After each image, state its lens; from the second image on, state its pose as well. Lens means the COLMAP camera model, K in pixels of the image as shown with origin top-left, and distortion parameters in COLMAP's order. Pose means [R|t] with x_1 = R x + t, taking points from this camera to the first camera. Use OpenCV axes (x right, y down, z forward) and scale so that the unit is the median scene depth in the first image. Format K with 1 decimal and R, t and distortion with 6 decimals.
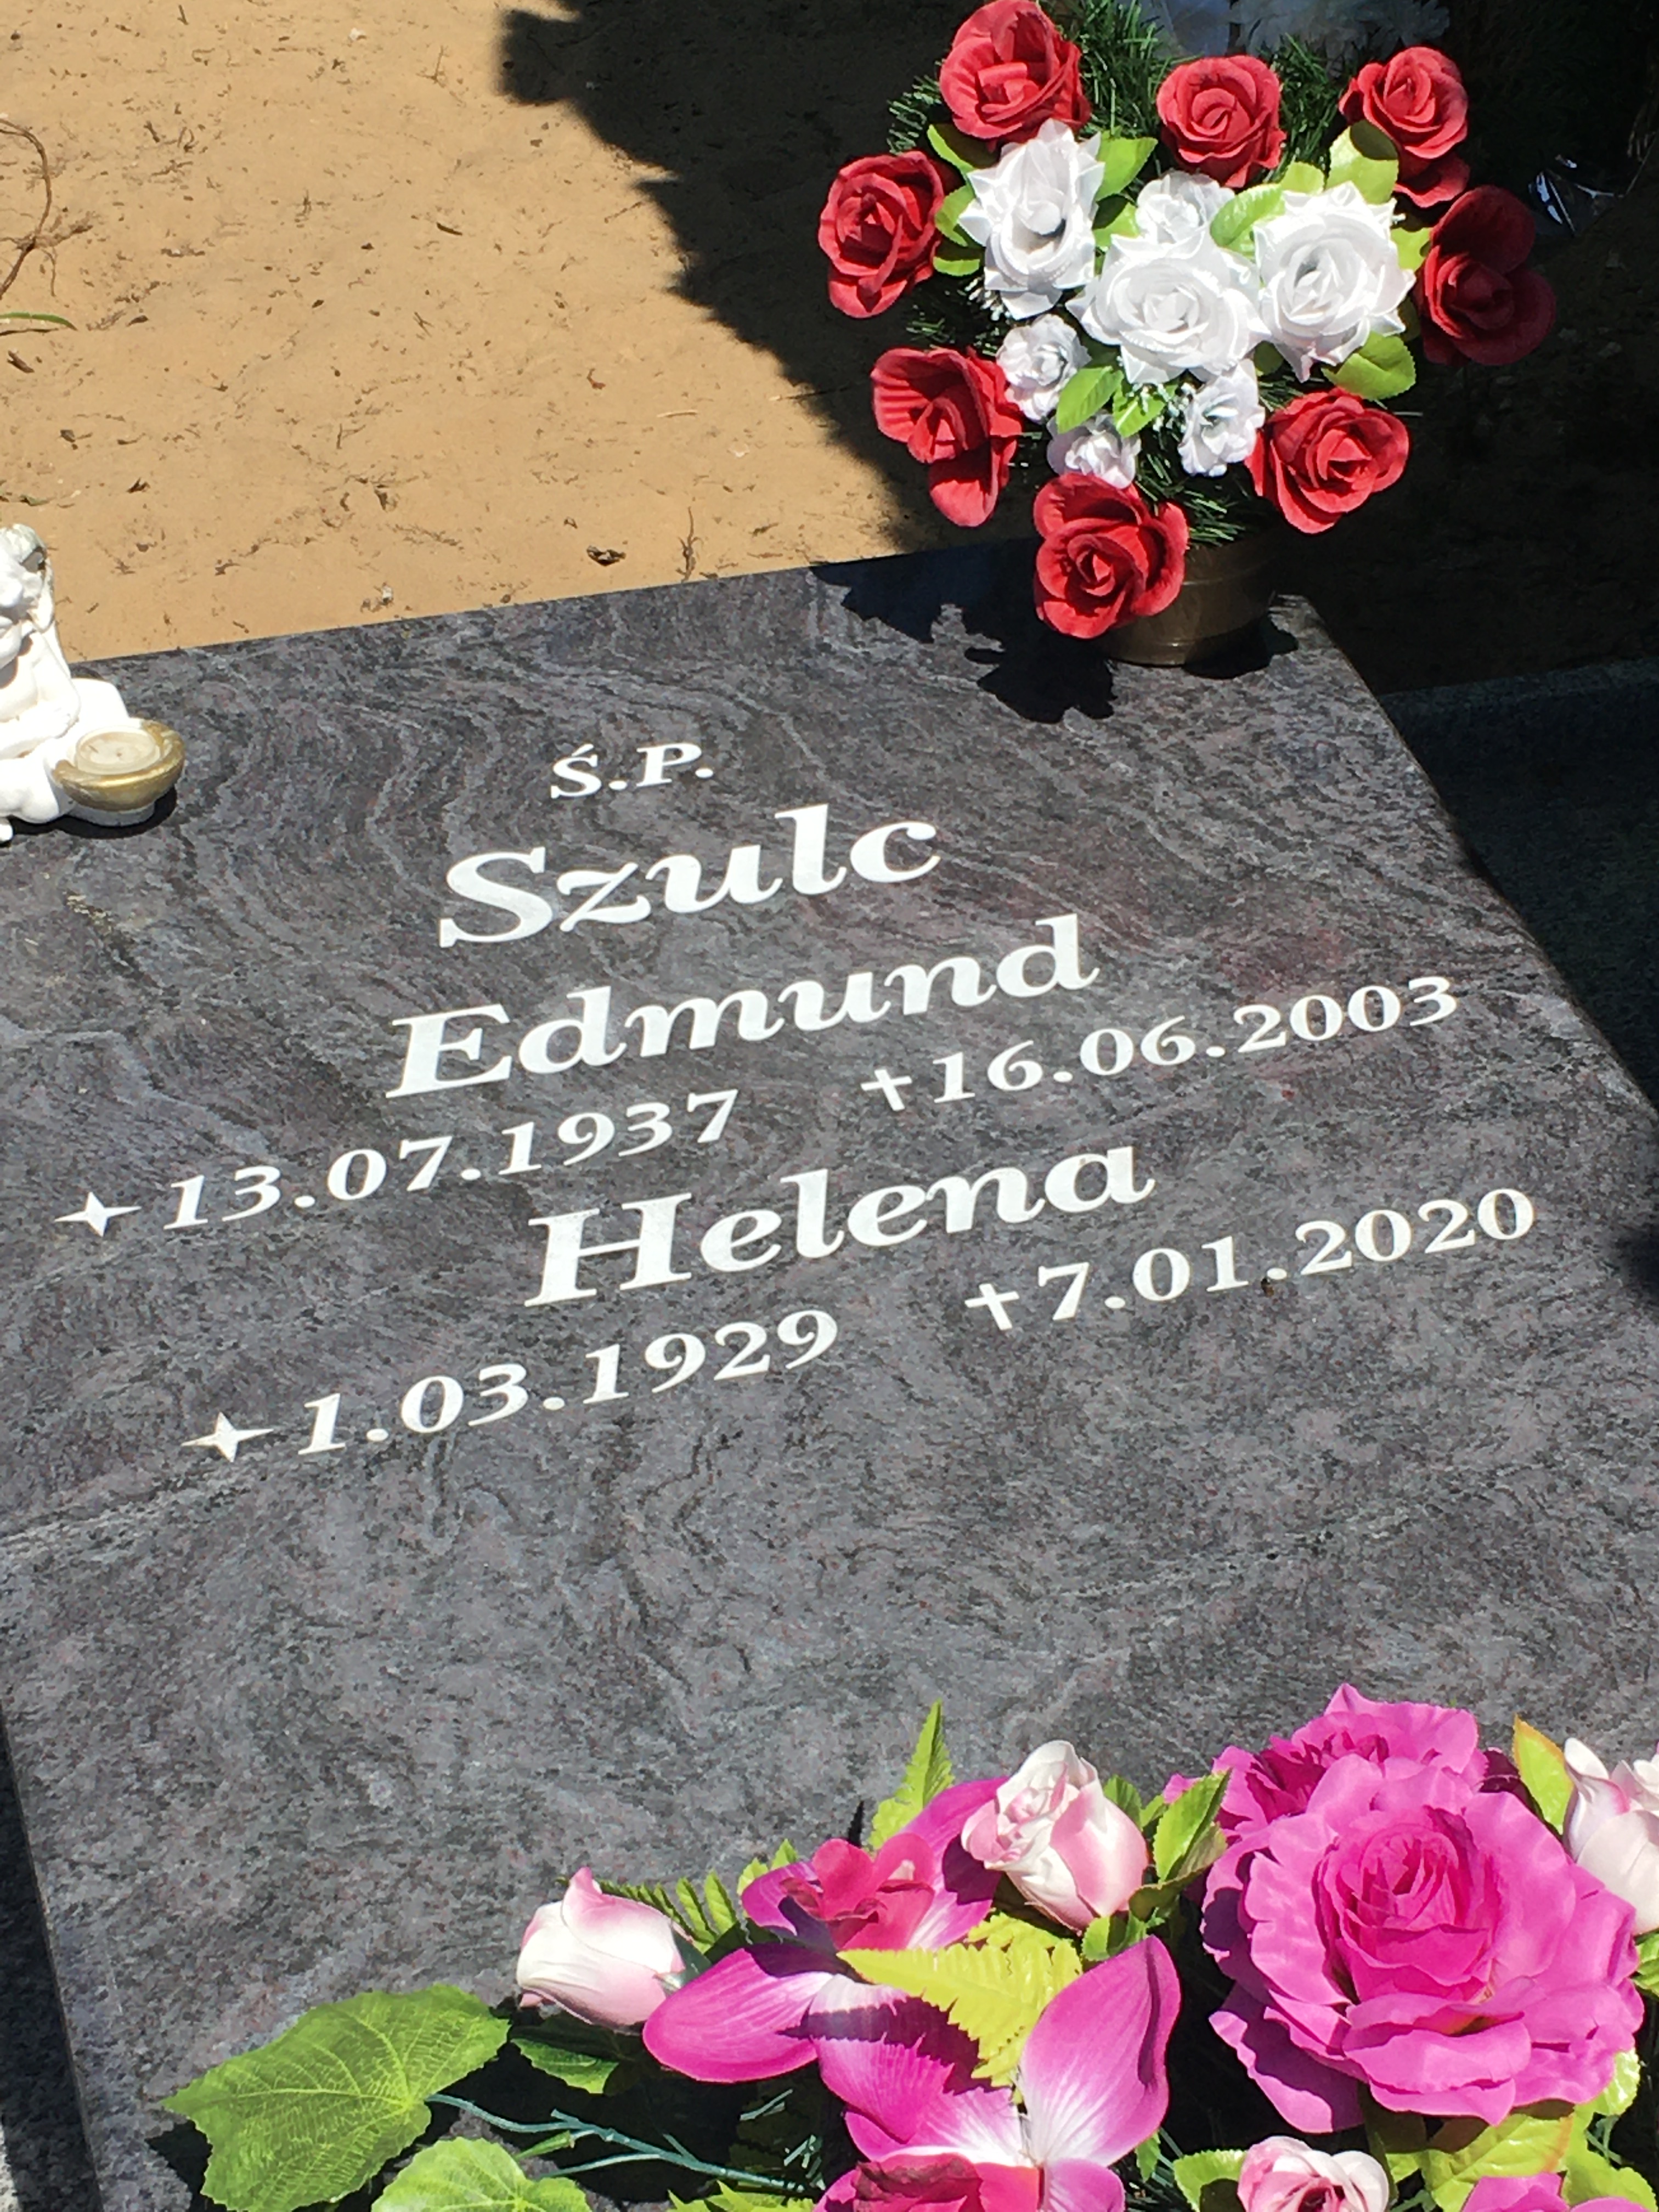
lens RADIAL K [[4196.9, 0, 828.6], [0, 4196.9, 1106.2], [0, 0, 1]] dist [-0.012458, 0.000000]
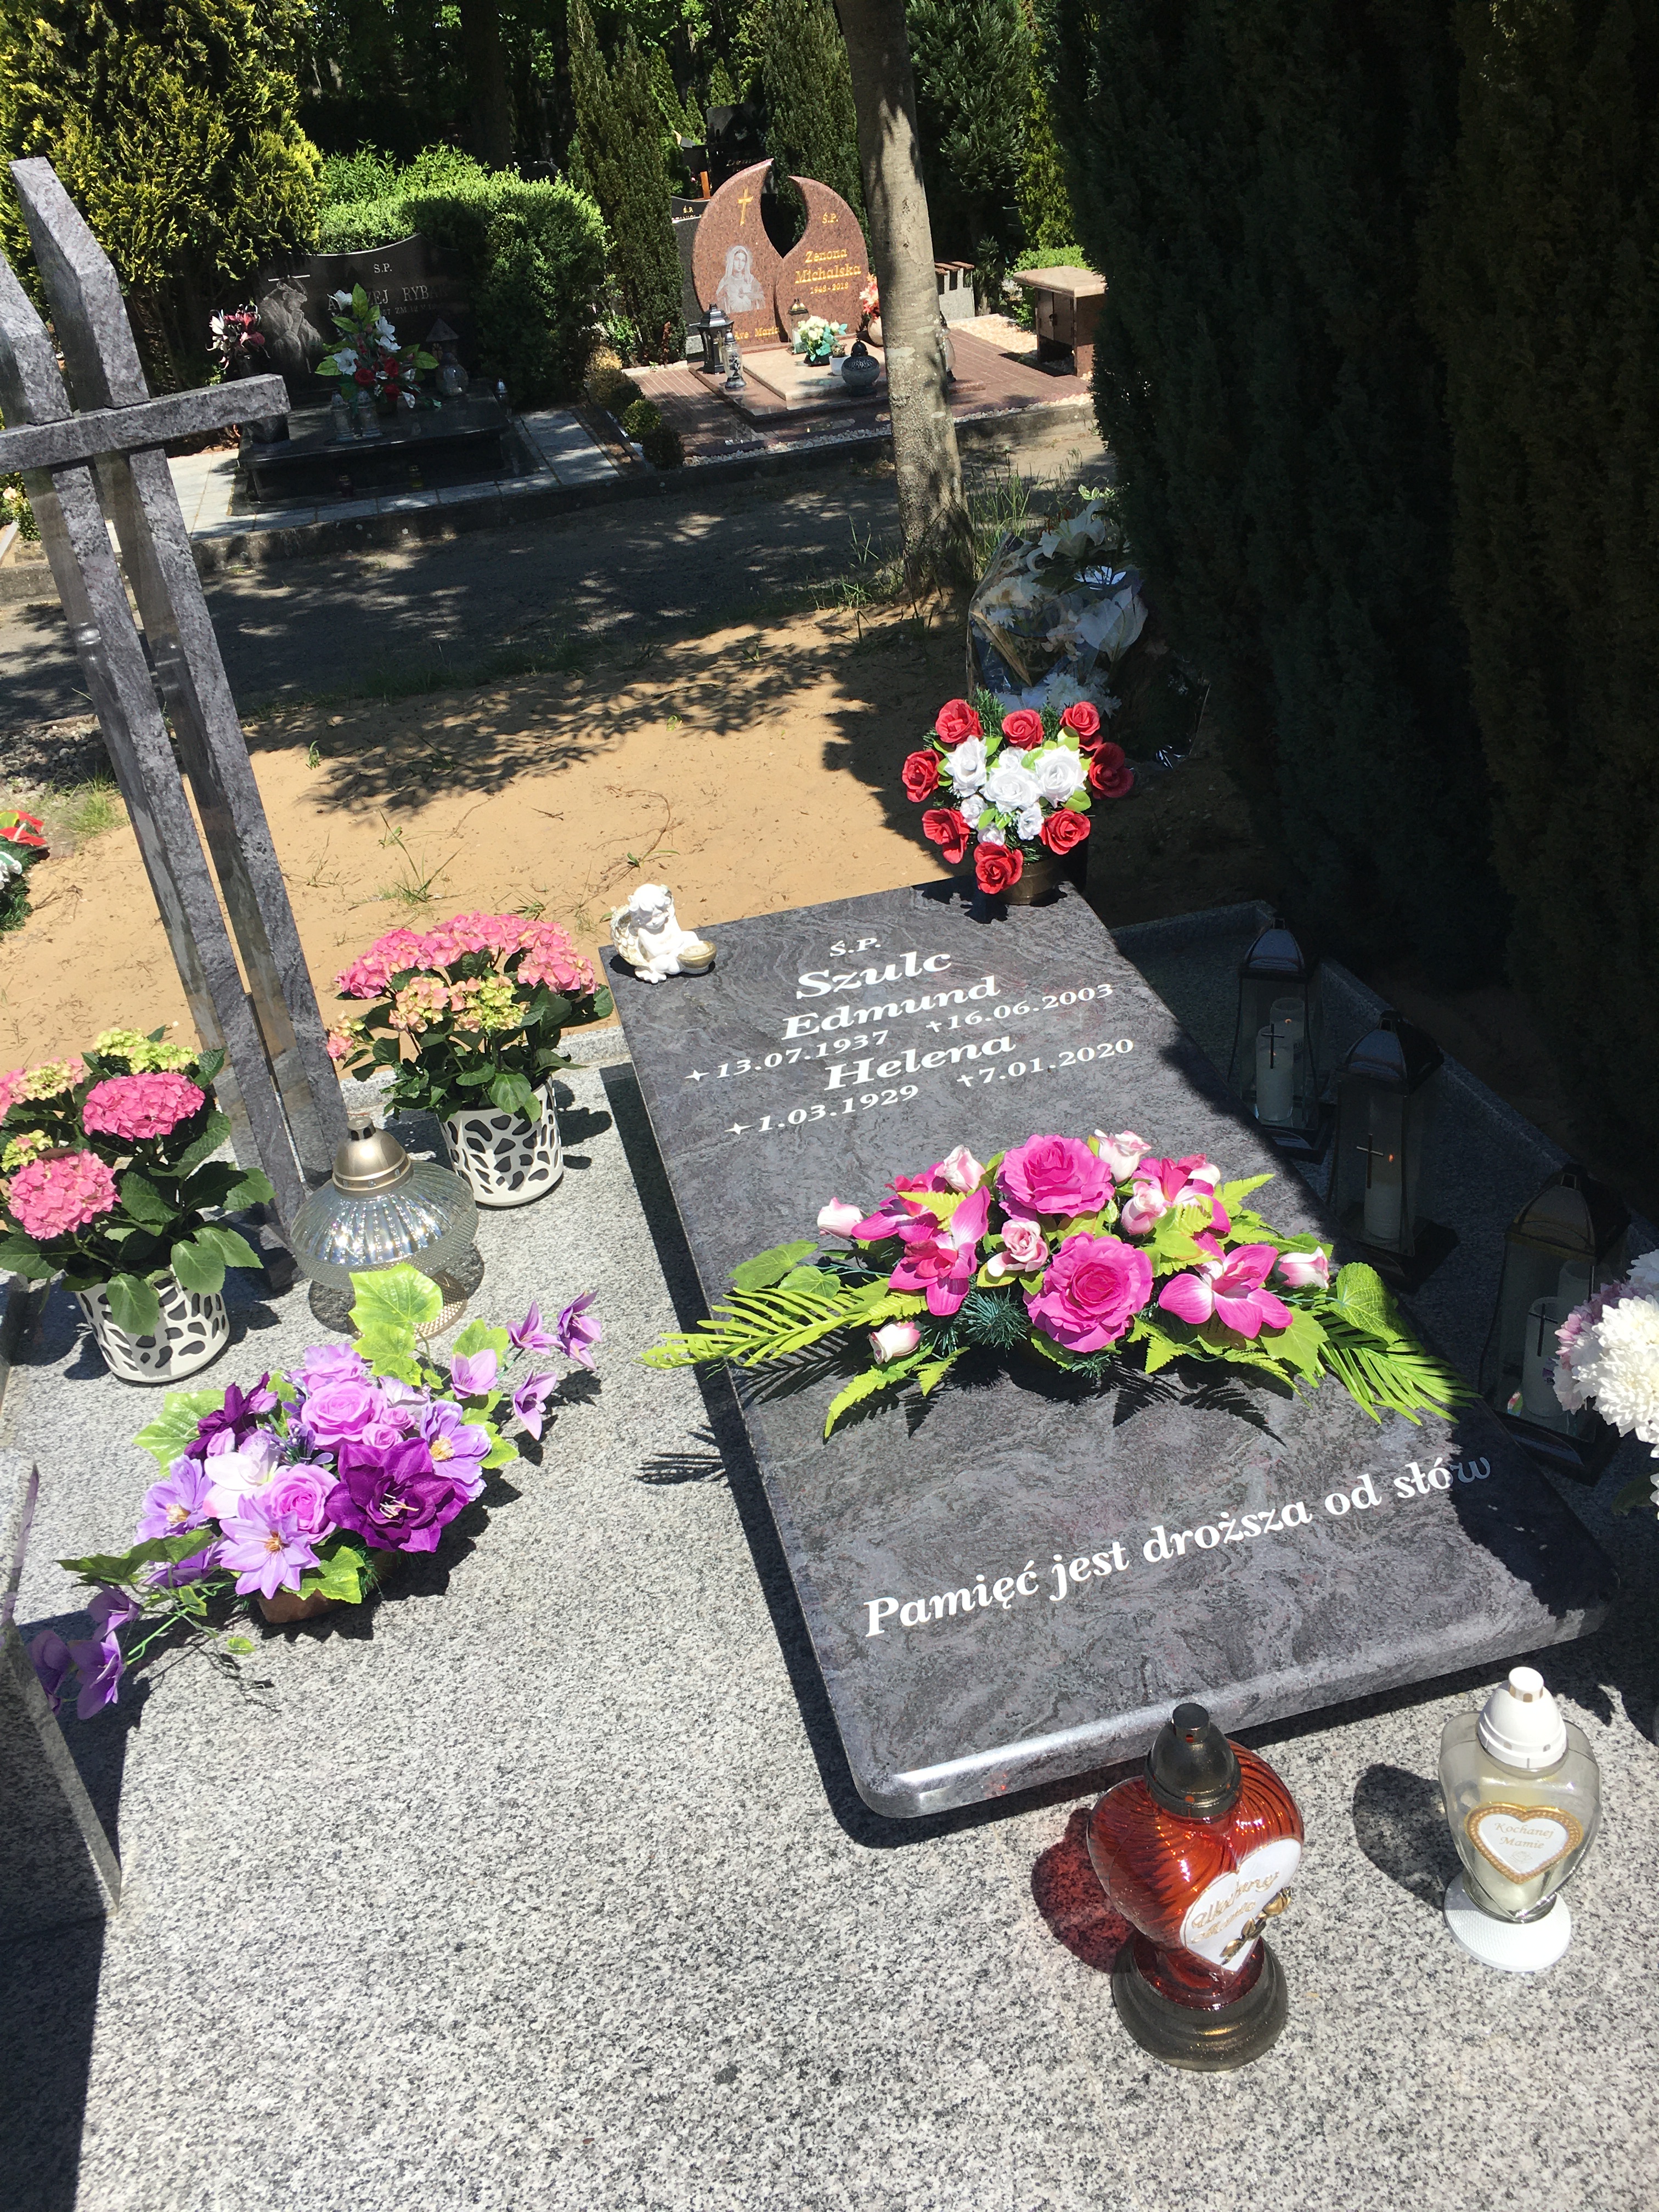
lens RADIAL K [[1900.9, 0, 830.4], [0, 1900.9, 1105.4], [0, 0, 1]] dist [0.000062, 0.000437]
pose [[0.991623, -0.072906, -0.106625, 0.083565], [0.063366, 0.993899, -0.090278, 0.177429], [0.112556, 0.082765, 0.990192, -0.446729]]
